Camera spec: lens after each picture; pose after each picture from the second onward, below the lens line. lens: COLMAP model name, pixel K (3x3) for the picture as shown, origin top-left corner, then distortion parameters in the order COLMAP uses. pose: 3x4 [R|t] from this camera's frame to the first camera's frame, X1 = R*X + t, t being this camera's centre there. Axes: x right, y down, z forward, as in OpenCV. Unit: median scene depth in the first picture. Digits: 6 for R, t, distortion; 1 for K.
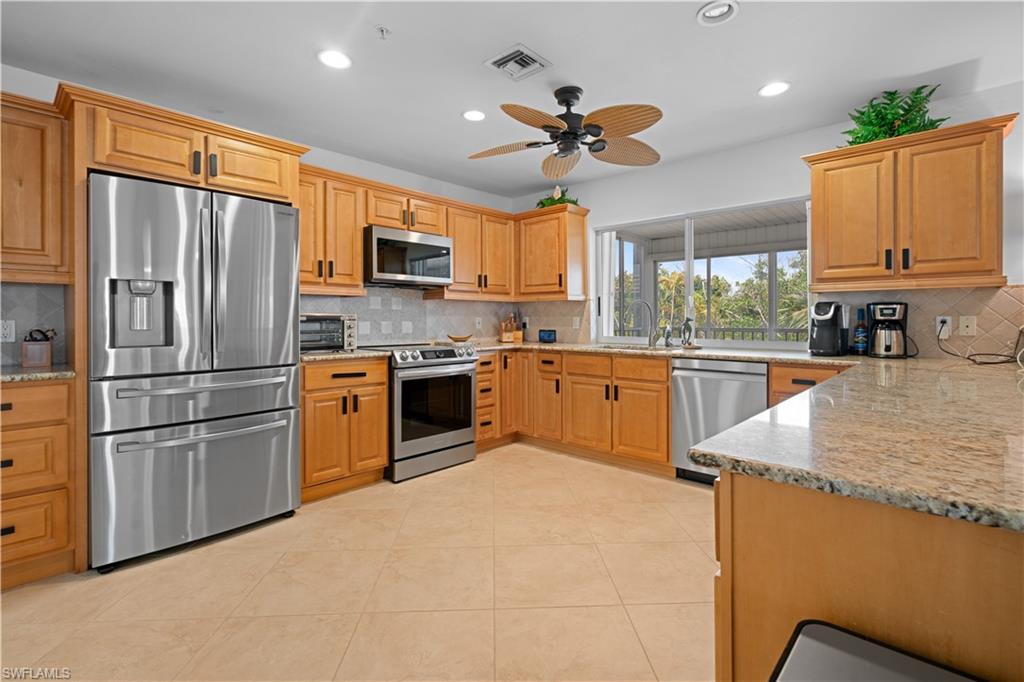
lens RADIAL K [[478.9, 0, 512.4], [0, 478.9, 320.6], [0, 0, 1]] dist [-0.001689, -0.000029]
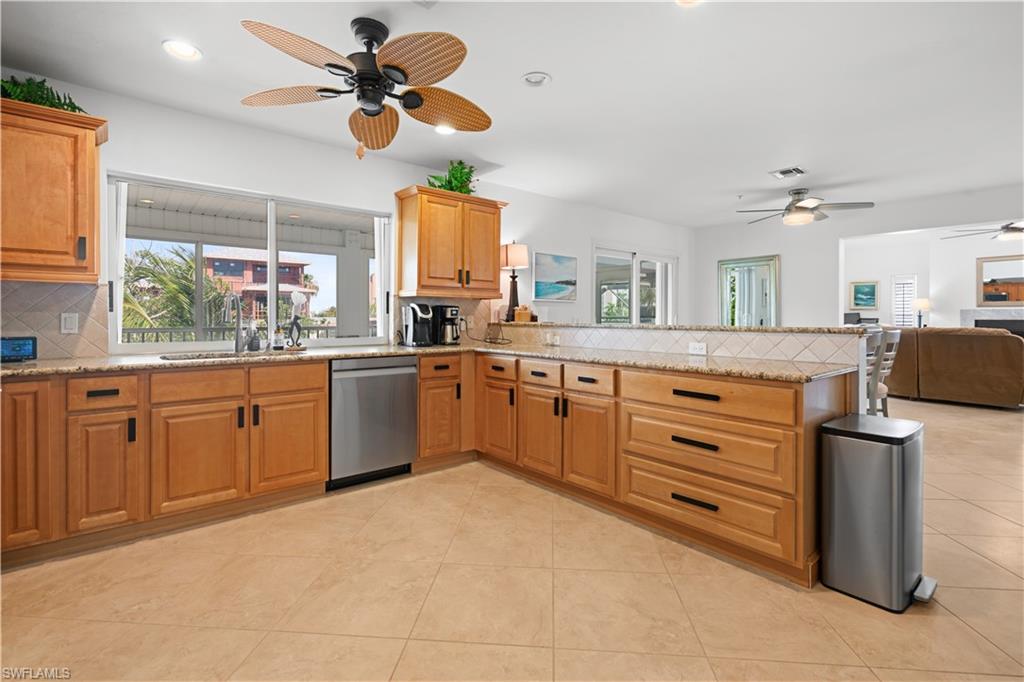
lens RADIAL K [[475.0, 0, 516.7], [0, 475.0, 319.0], [0, 0, 1]] dist [0.007402, 0.000236]
pose [[0.122964, -0.002163, 0.992409, -0.475698], [0.000221, 0.999998, 0.002152, -0.001790], [-0.992411, -0.000045, 0.122964, 0.499881]]
